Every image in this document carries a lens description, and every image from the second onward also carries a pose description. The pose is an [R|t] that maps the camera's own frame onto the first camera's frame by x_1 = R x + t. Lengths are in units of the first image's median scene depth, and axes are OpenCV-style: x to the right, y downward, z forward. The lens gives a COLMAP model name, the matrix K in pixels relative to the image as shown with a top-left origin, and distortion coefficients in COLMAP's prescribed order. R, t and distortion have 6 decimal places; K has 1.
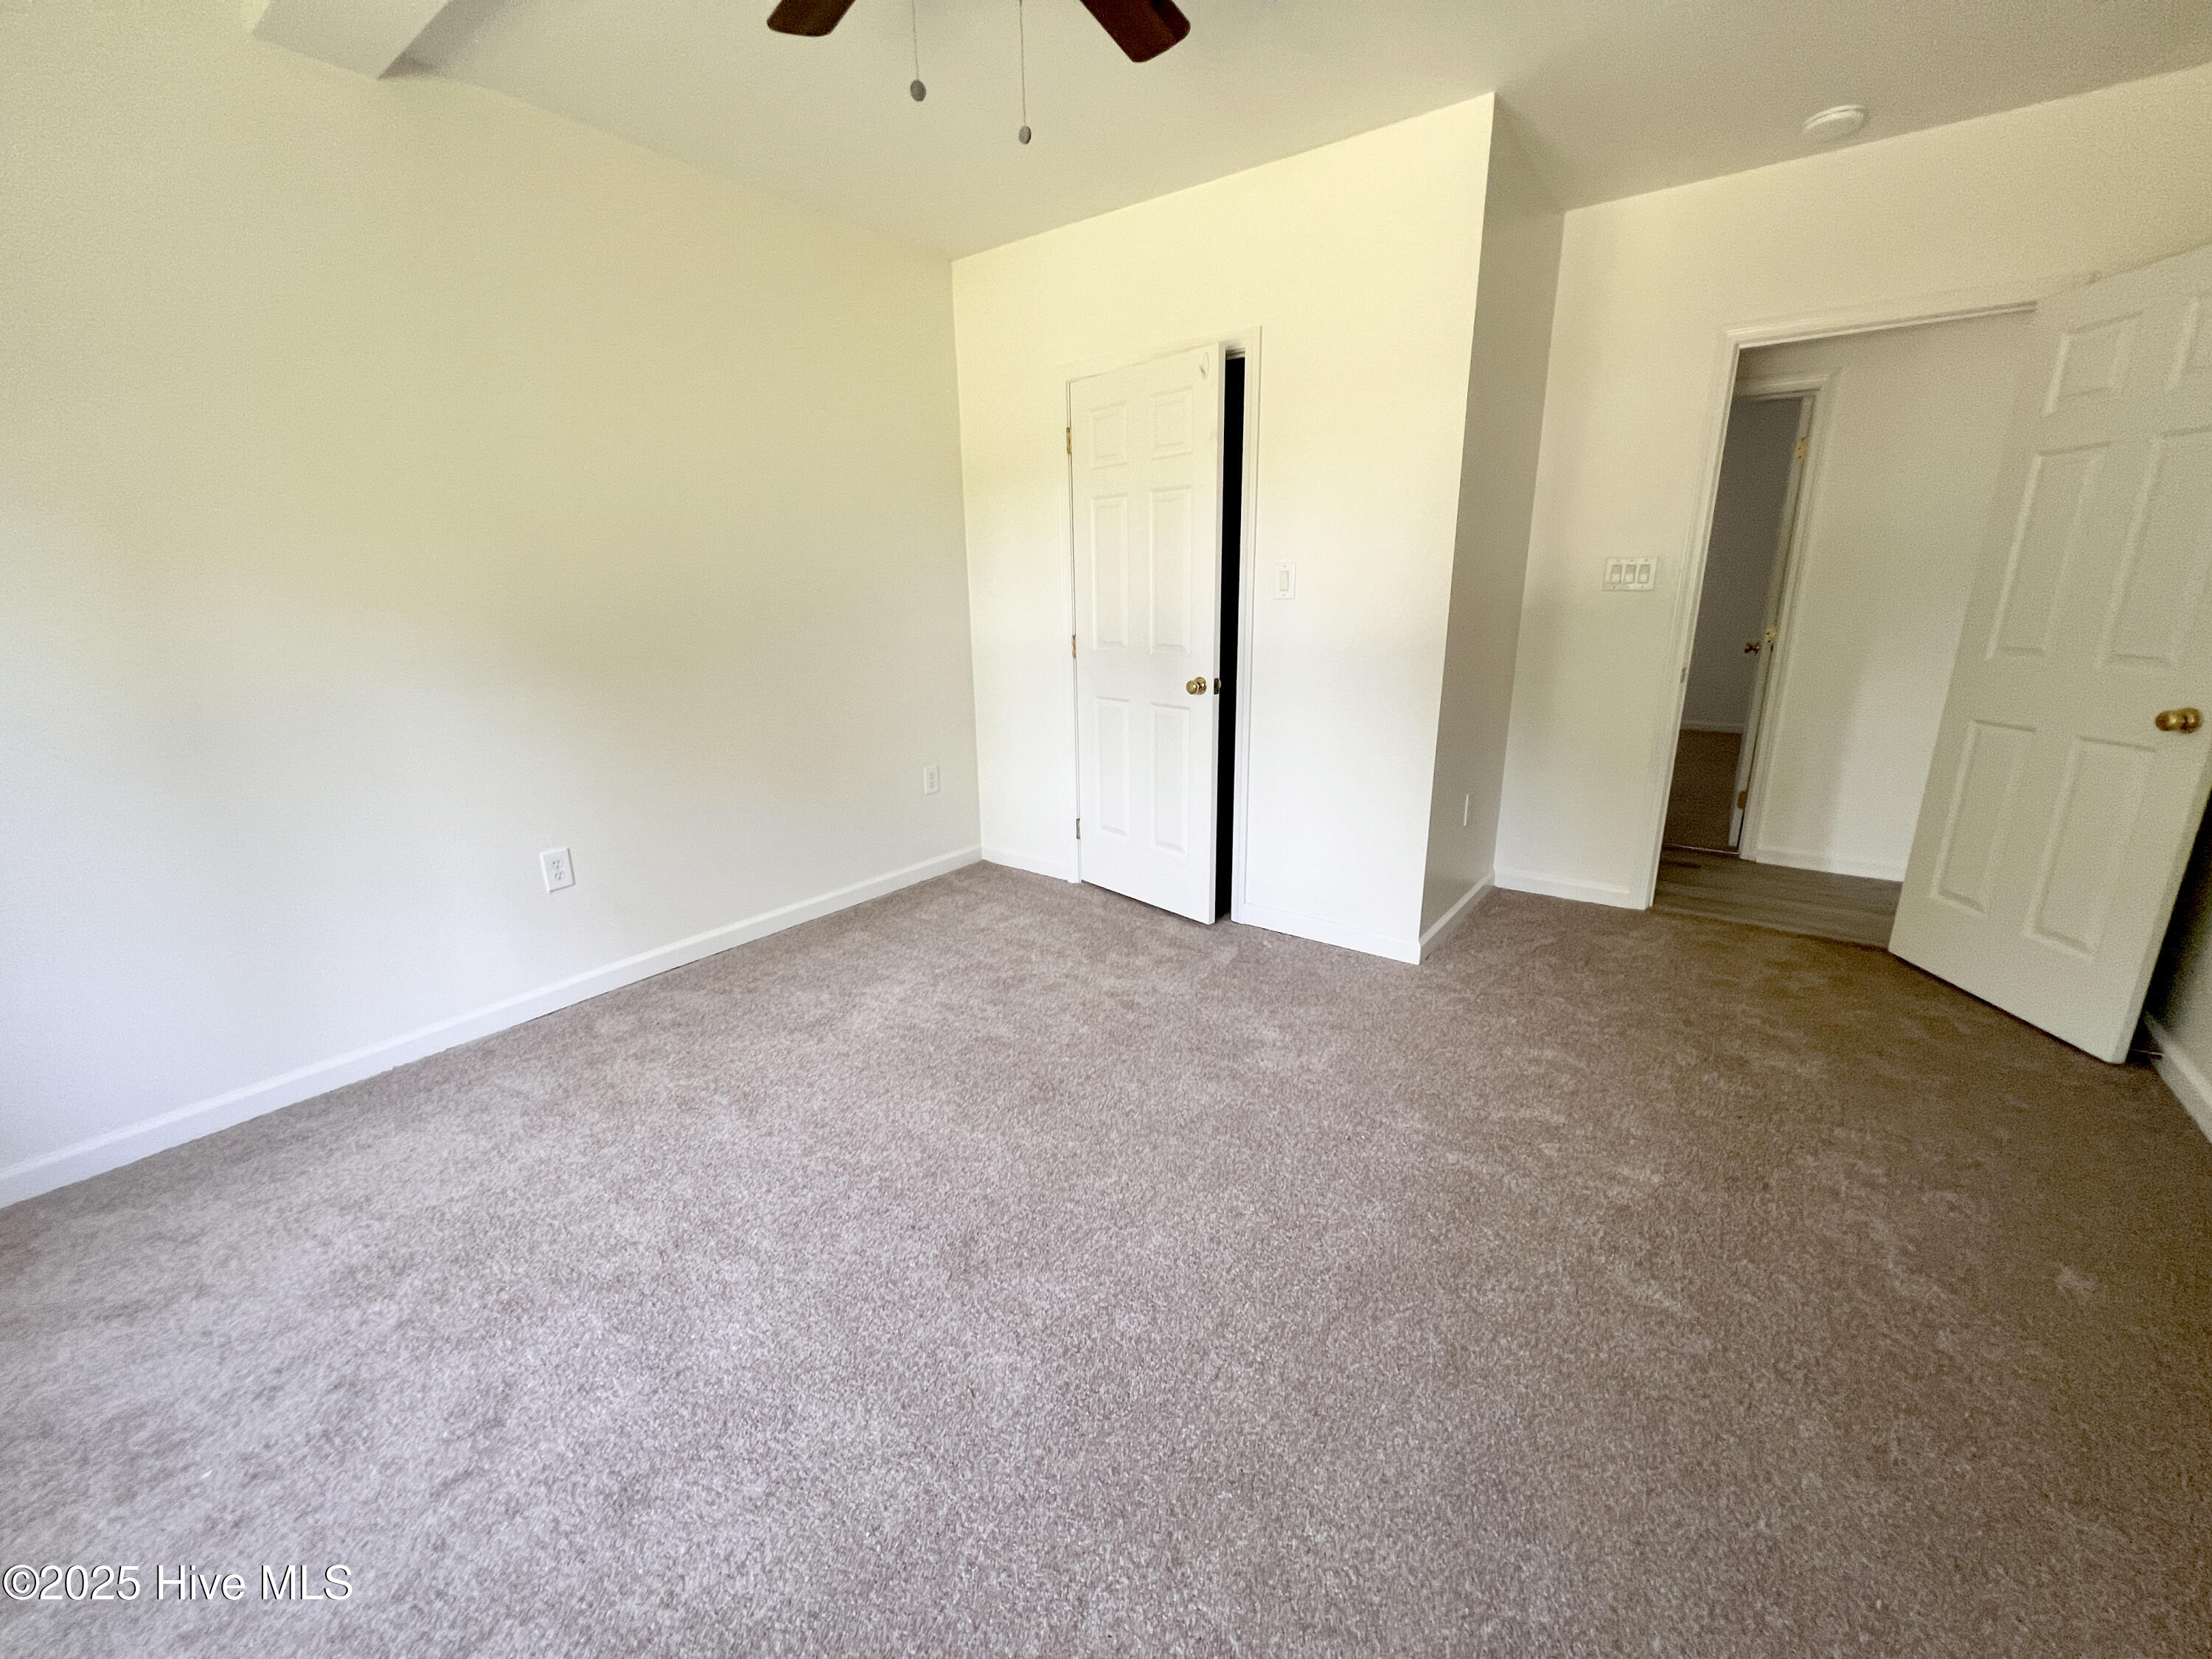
lens RADIAL K [[888.3, 0, 1097.3], [0, 888.3, 827.3], [0, 0, 1]] dist [-0.000697, 0.000420]
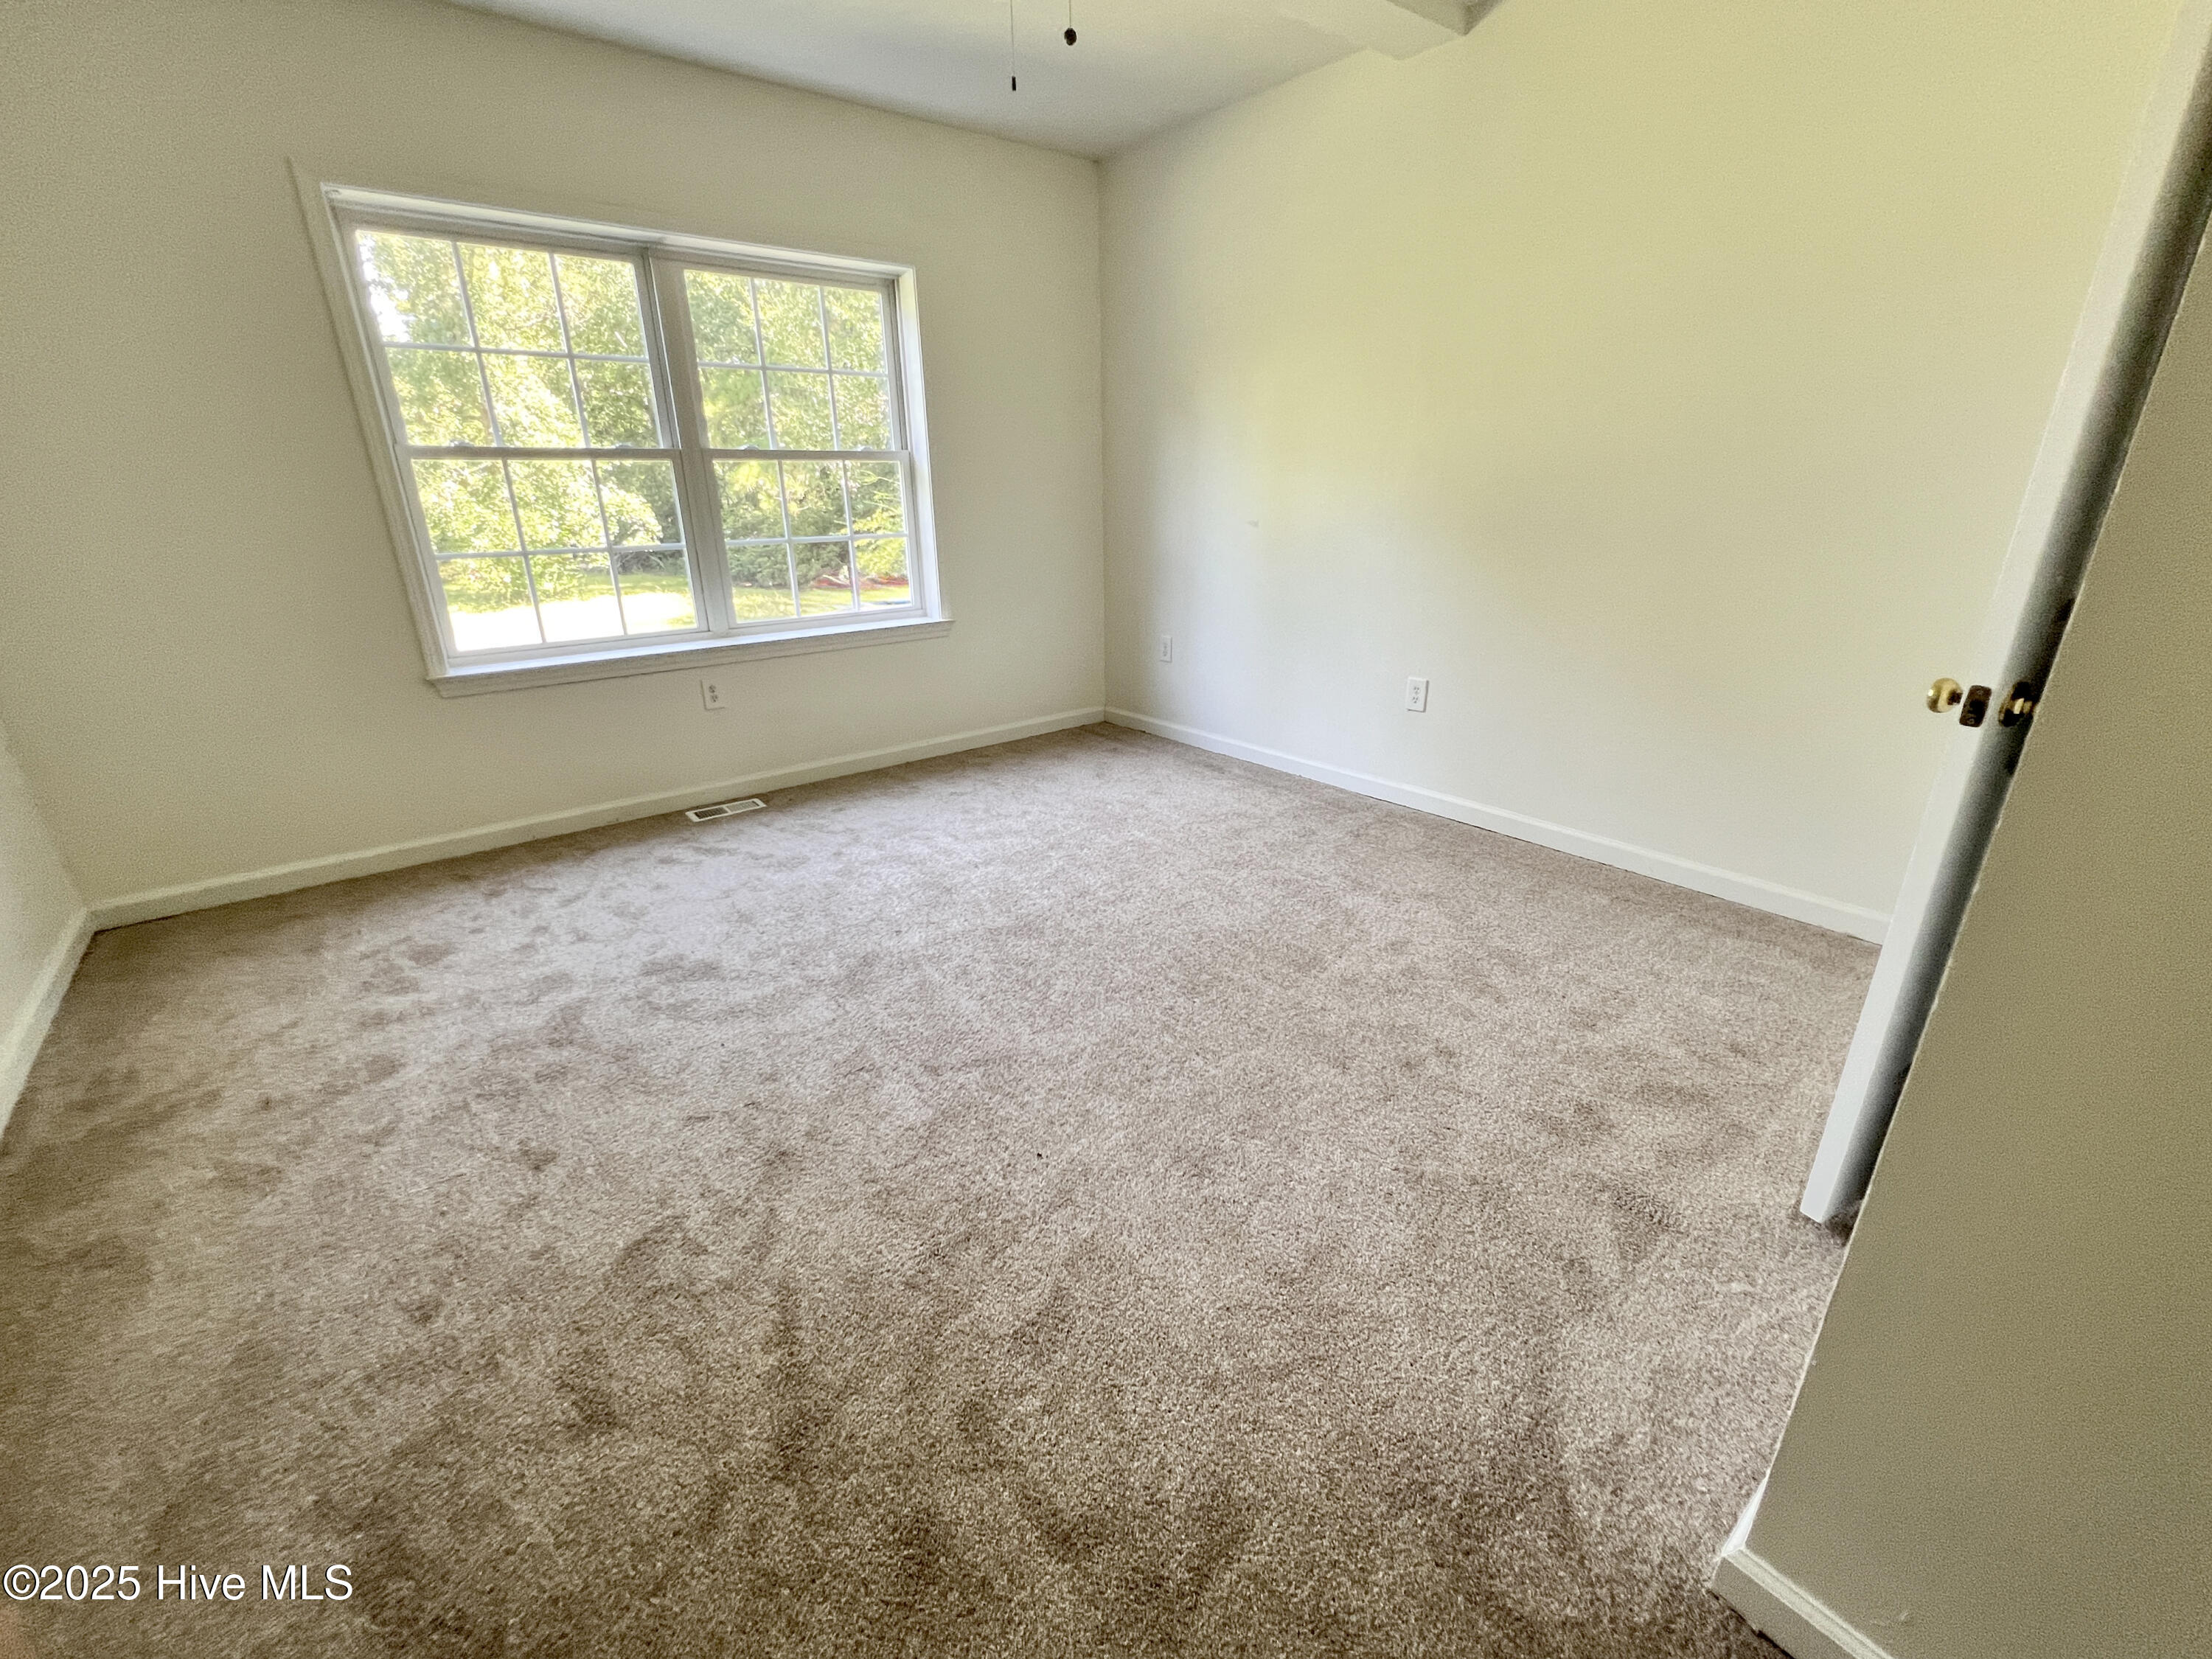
lens RADIAL K [[888.3, 0, 1097.3], [0, 888.3, 827.3], [0, 0, 1]] dist [-0.000697, 0.000420]
pose [[-0.229243, 0.378795, -0.896639, 0.669939], [-0.236467, 0.871902, 0.428801, -0.216728], [0.944209, 0.310325, -0.110305, 0.781081]]
